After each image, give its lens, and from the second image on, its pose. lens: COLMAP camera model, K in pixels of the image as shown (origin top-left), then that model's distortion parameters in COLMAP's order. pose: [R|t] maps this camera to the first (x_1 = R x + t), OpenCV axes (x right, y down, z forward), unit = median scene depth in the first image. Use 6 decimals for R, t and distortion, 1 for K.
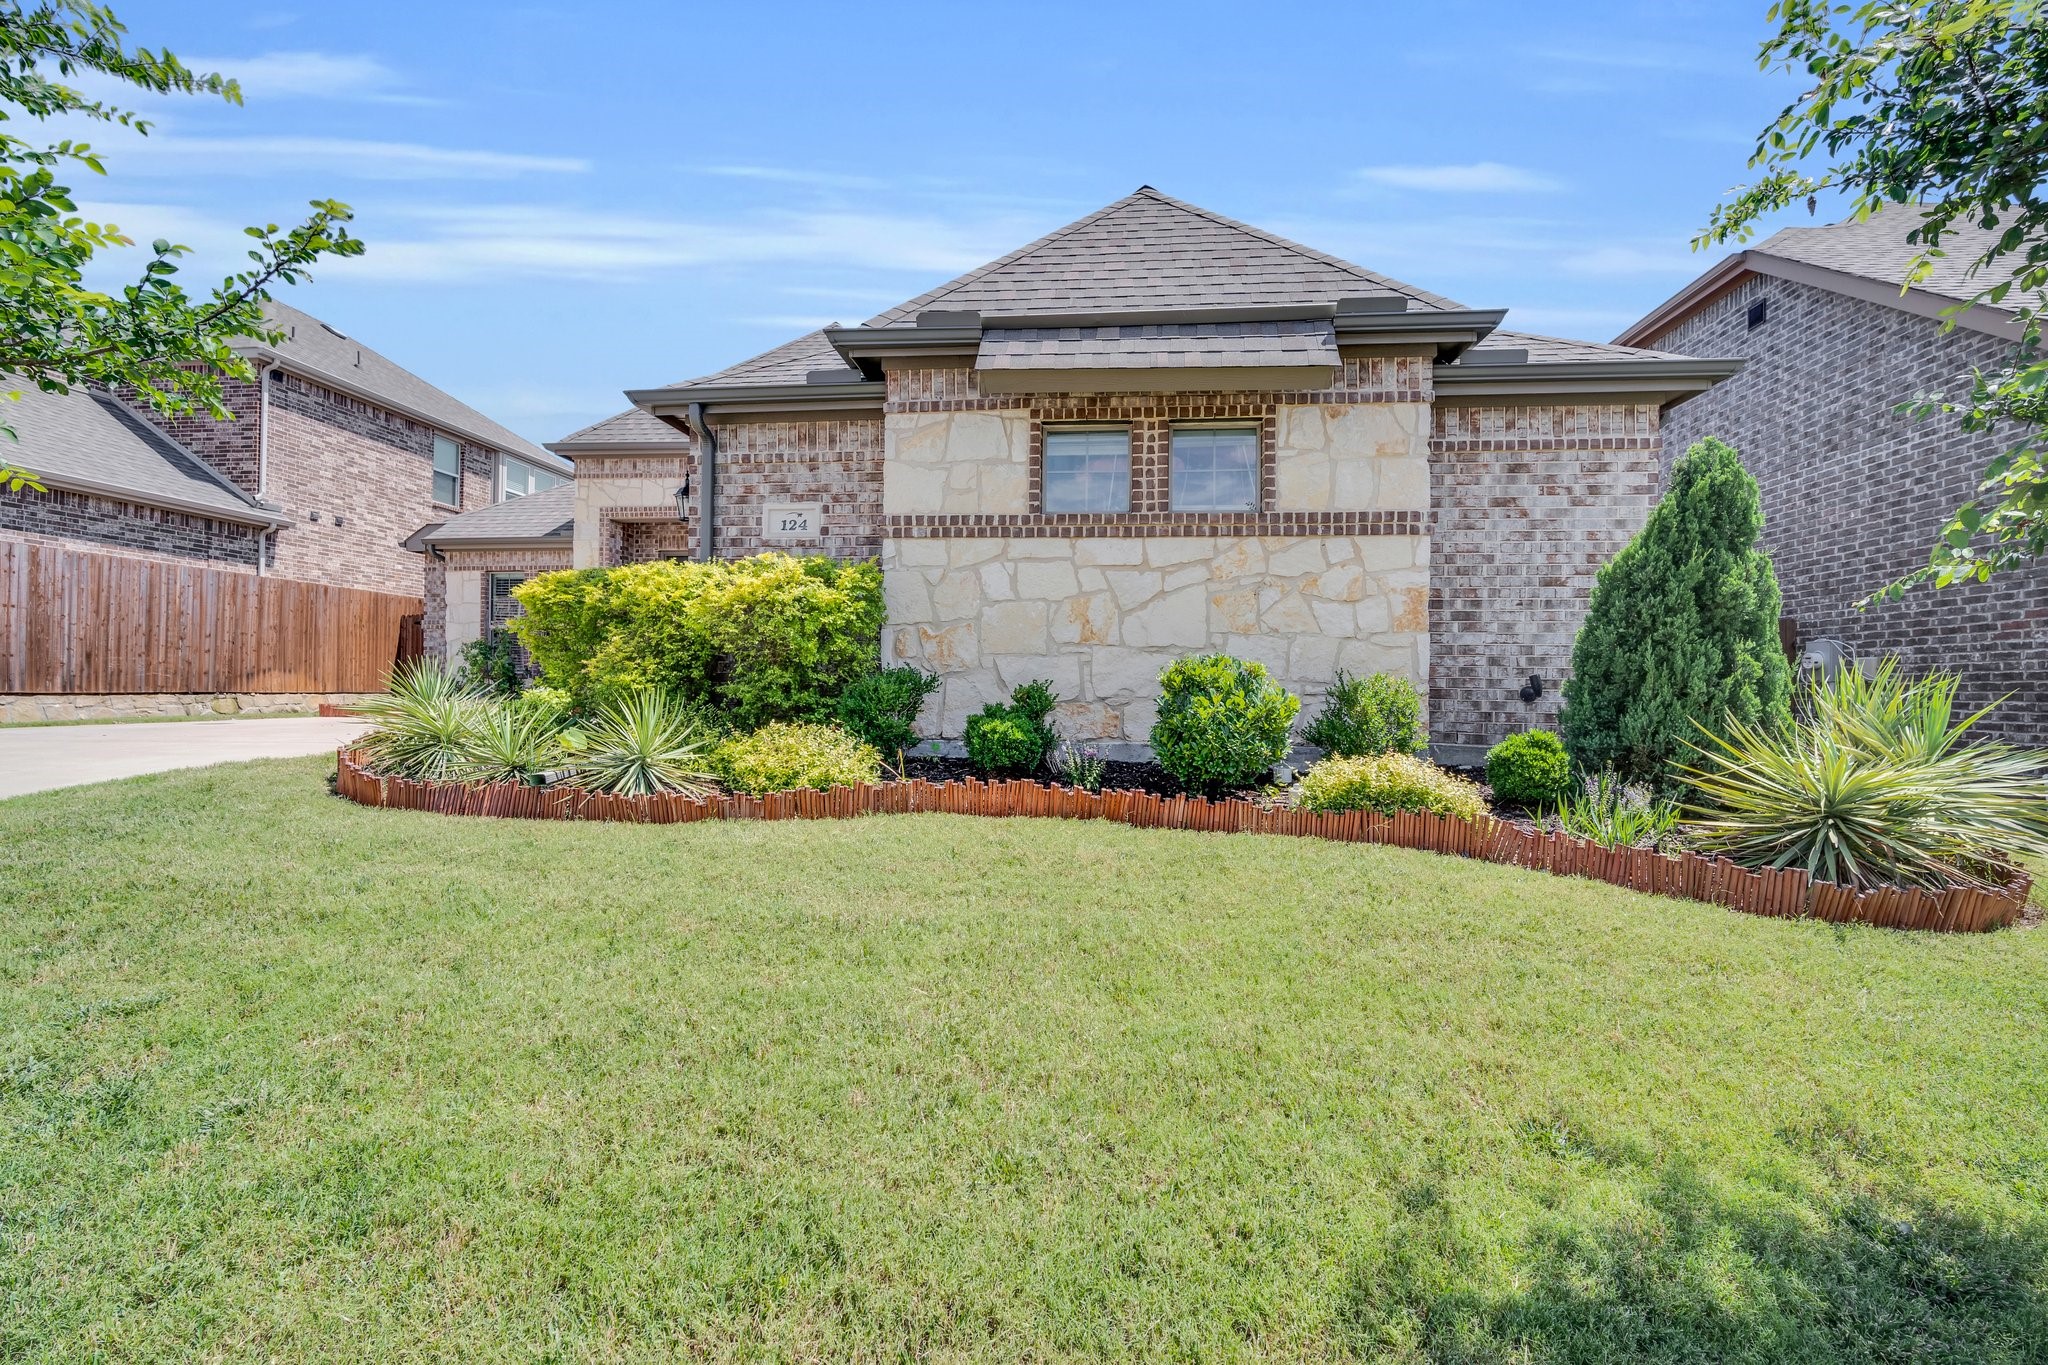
lens RADIAL K [[897.4, 0, 1046.3], [0, 897.4, 674.3], [0, 0, 1]] dist [-0.011401, 0.003138]
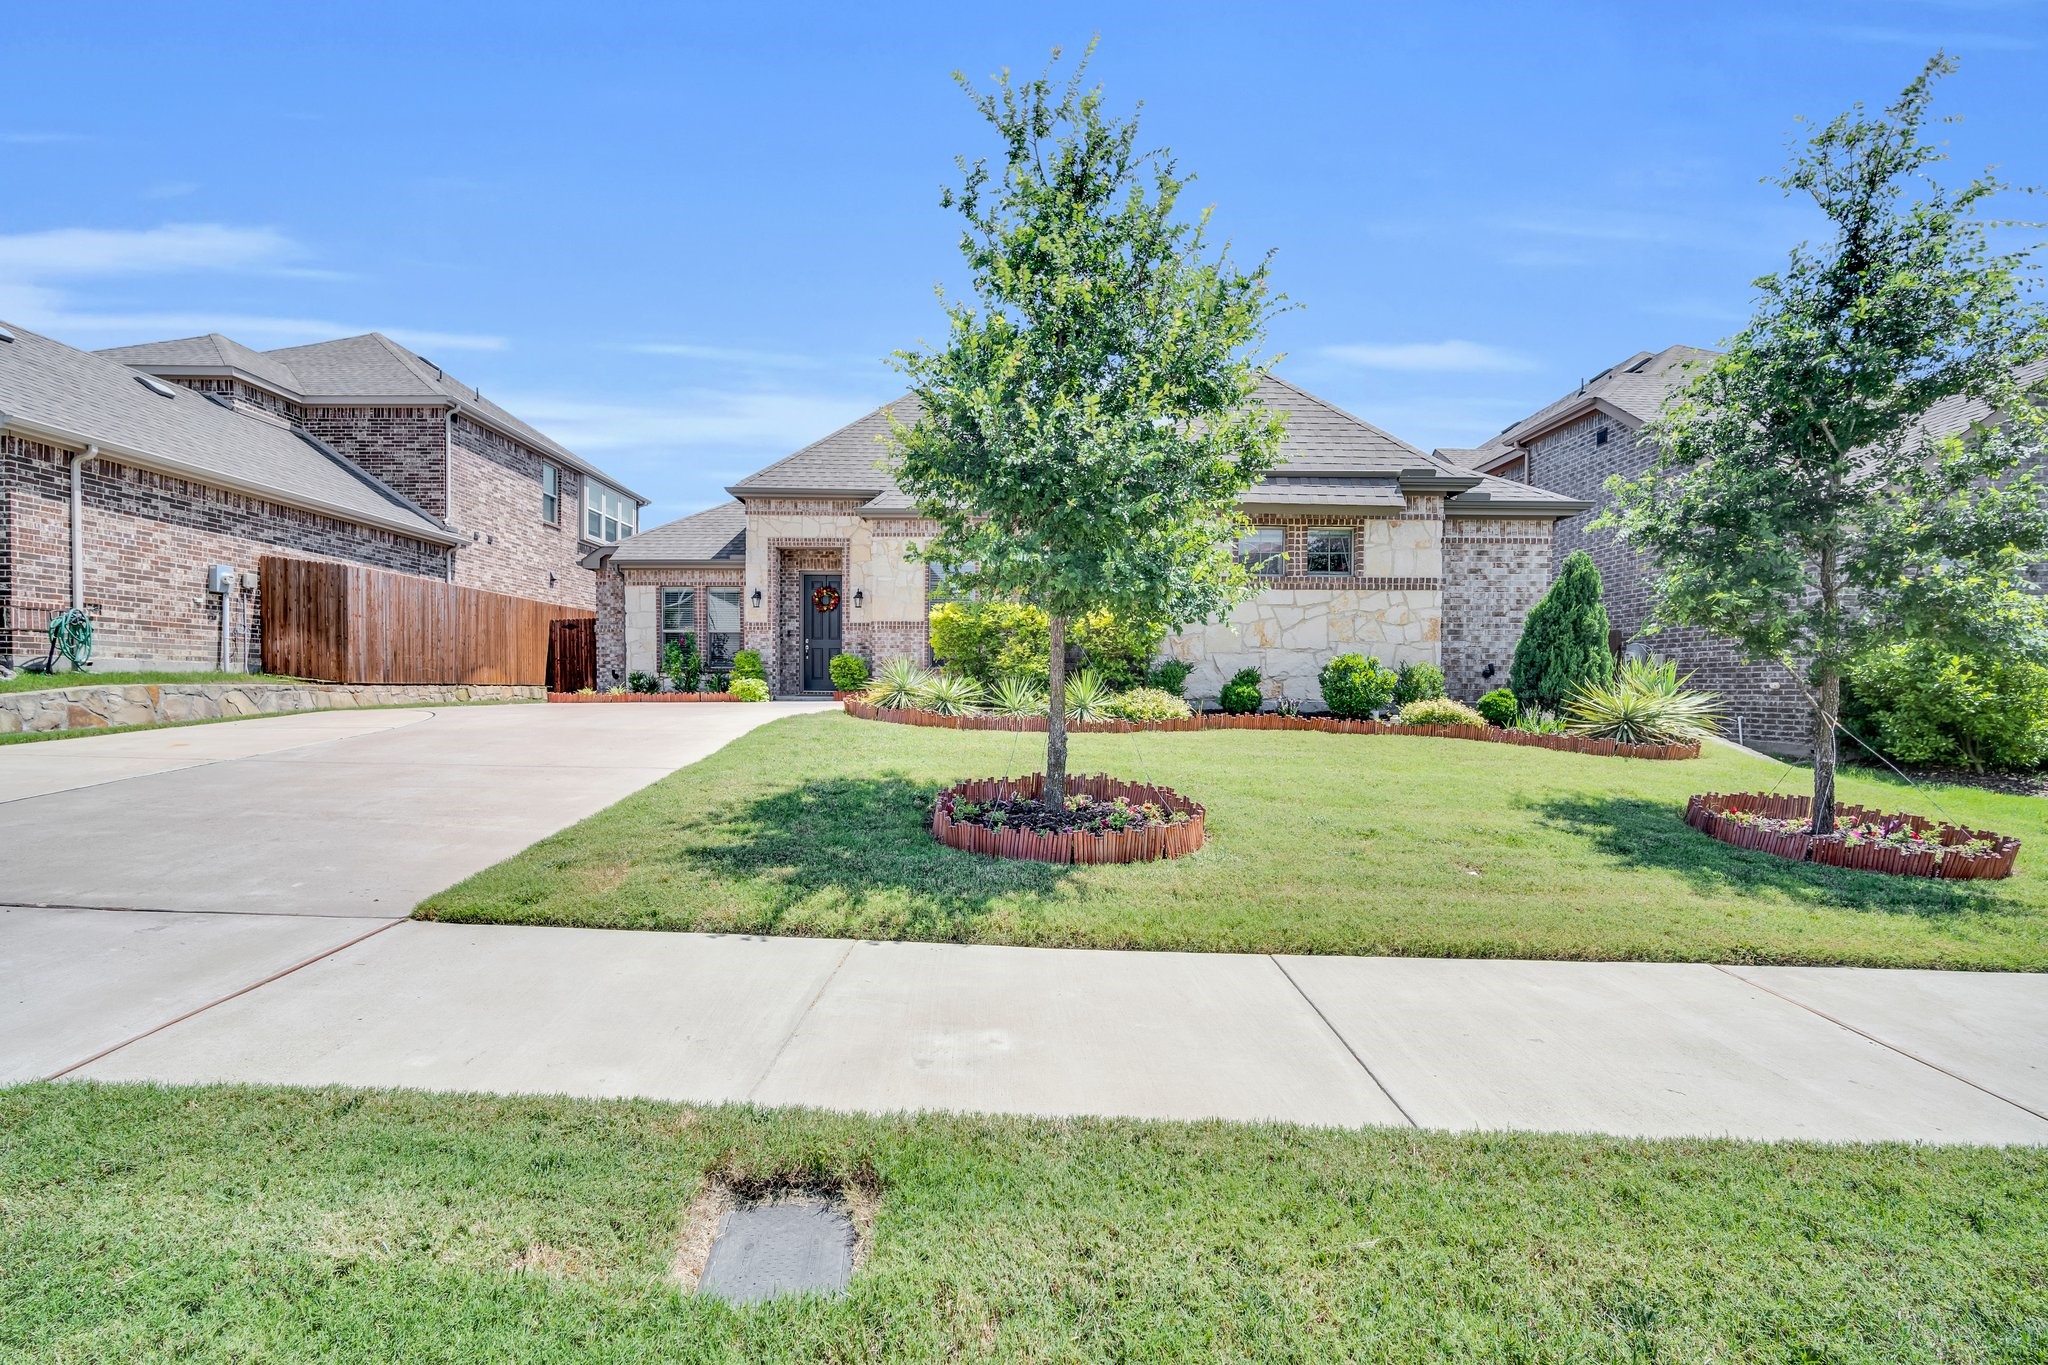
lens RADIAL K [[897.4, 0, 1043.2], [0, 897.4, 701.0], [0, 0, 1]] dist [-0.011401, 0.003138]
pose [[0.993092, -0.006755, 0.117140, -0.300262], [0.003045, 0.999489, 0.031815, 0.008182], [-0.117295, -0.031238, 0.992606, -0.376463]]
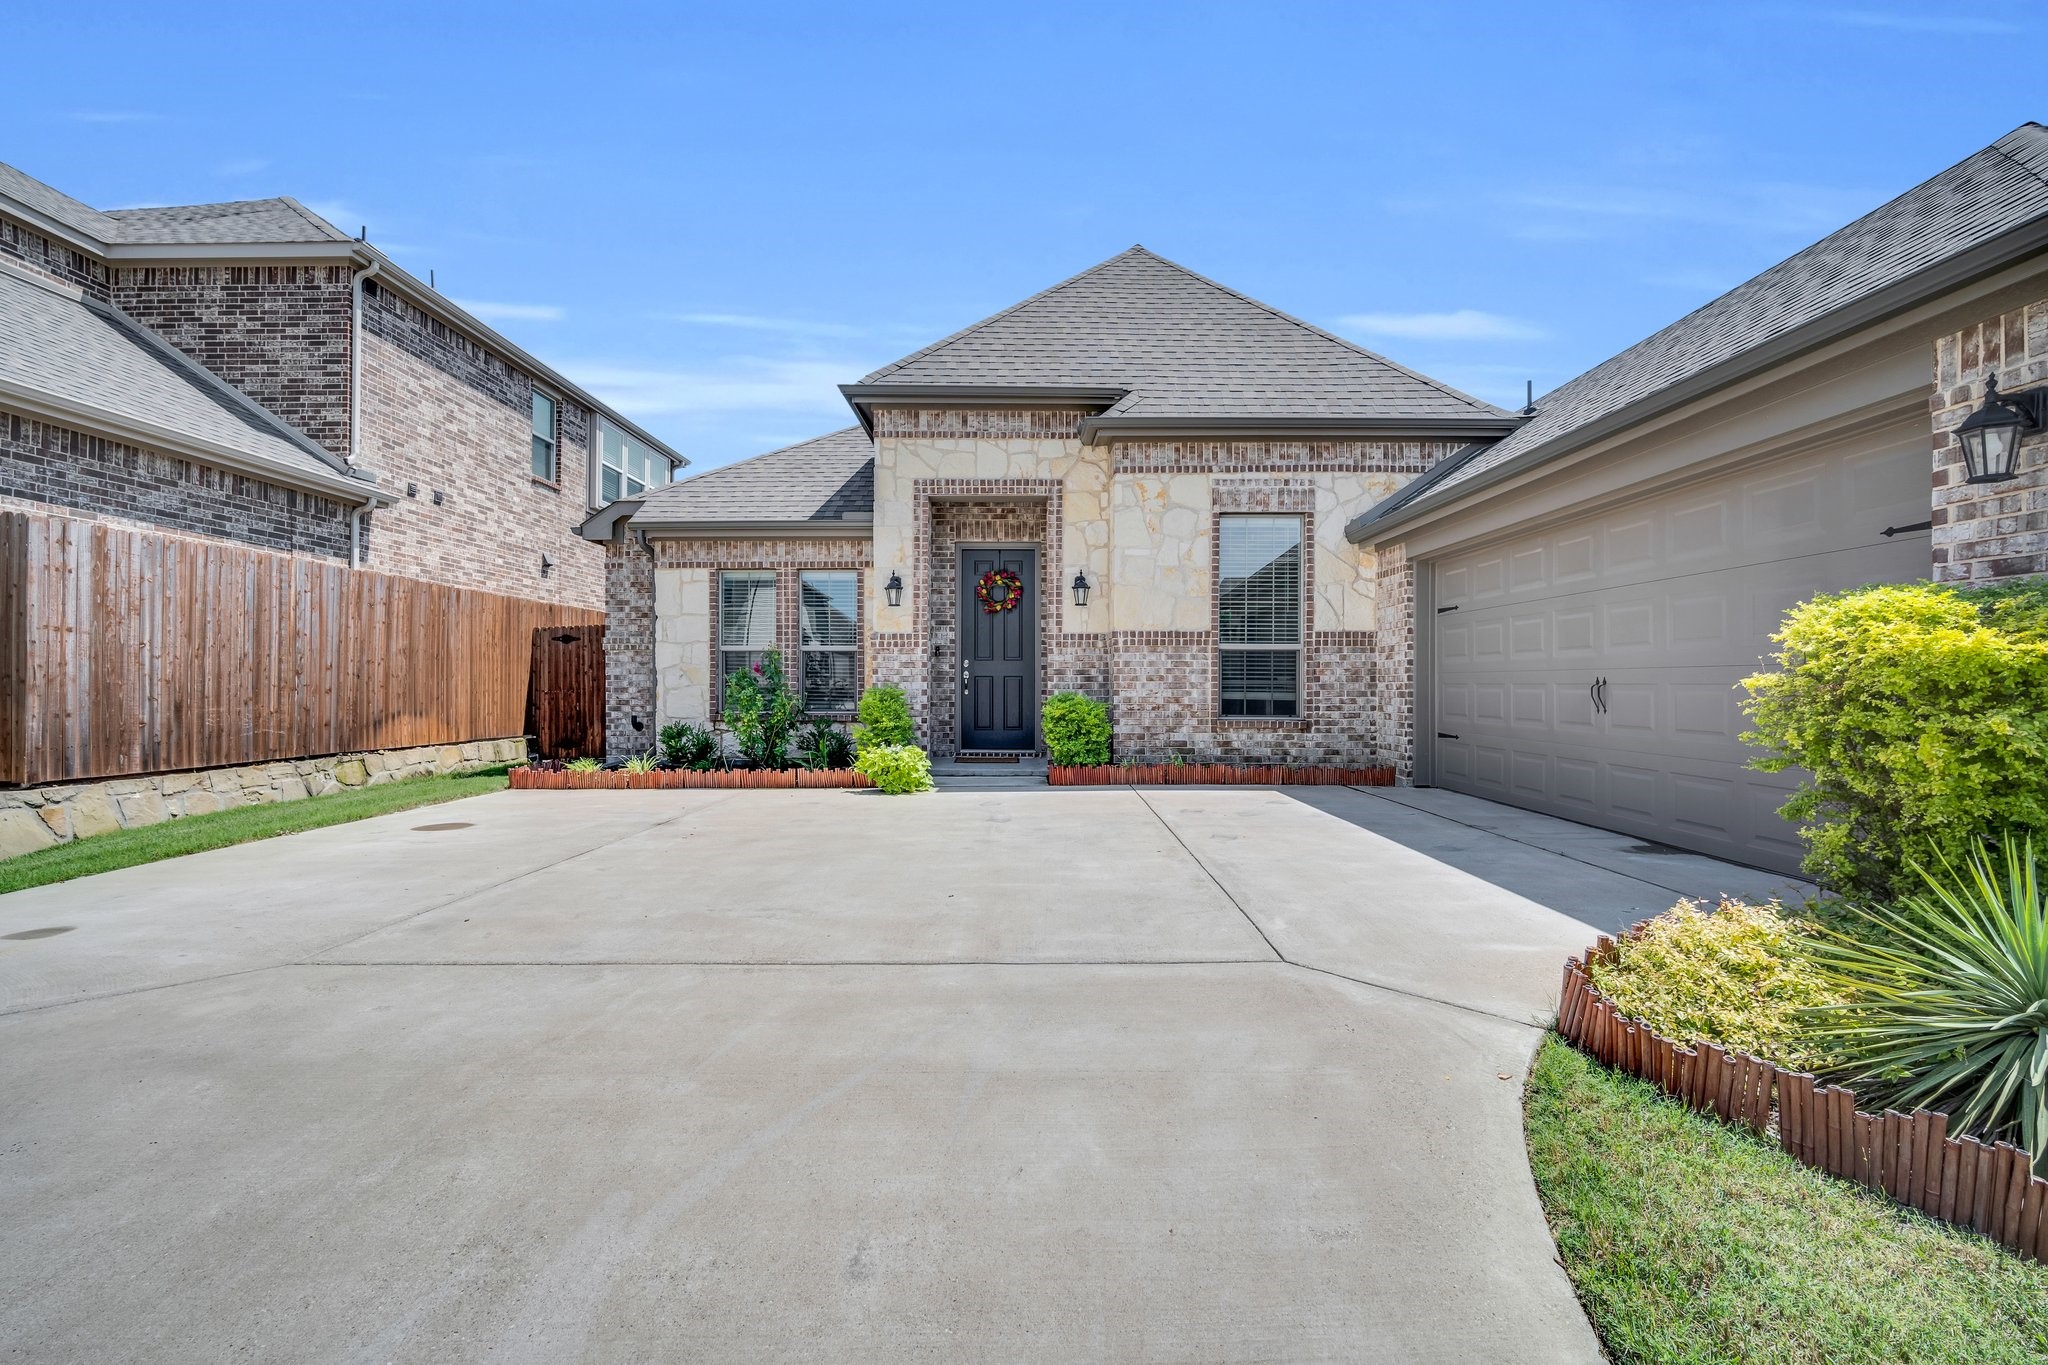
lens RADIAL K [[897.4, 0, 1041.3], [0, 897.4, 676.4], [0, 0, 1]] dist [-0.011401, 0.003138]
pose [[0.995810, -0.006552, 0.091212, -0.538034], [0.005758, 0.999943, 0.008965, -0.044099], [-0.091265, -0.008402, 0.995791, 0.336725]]
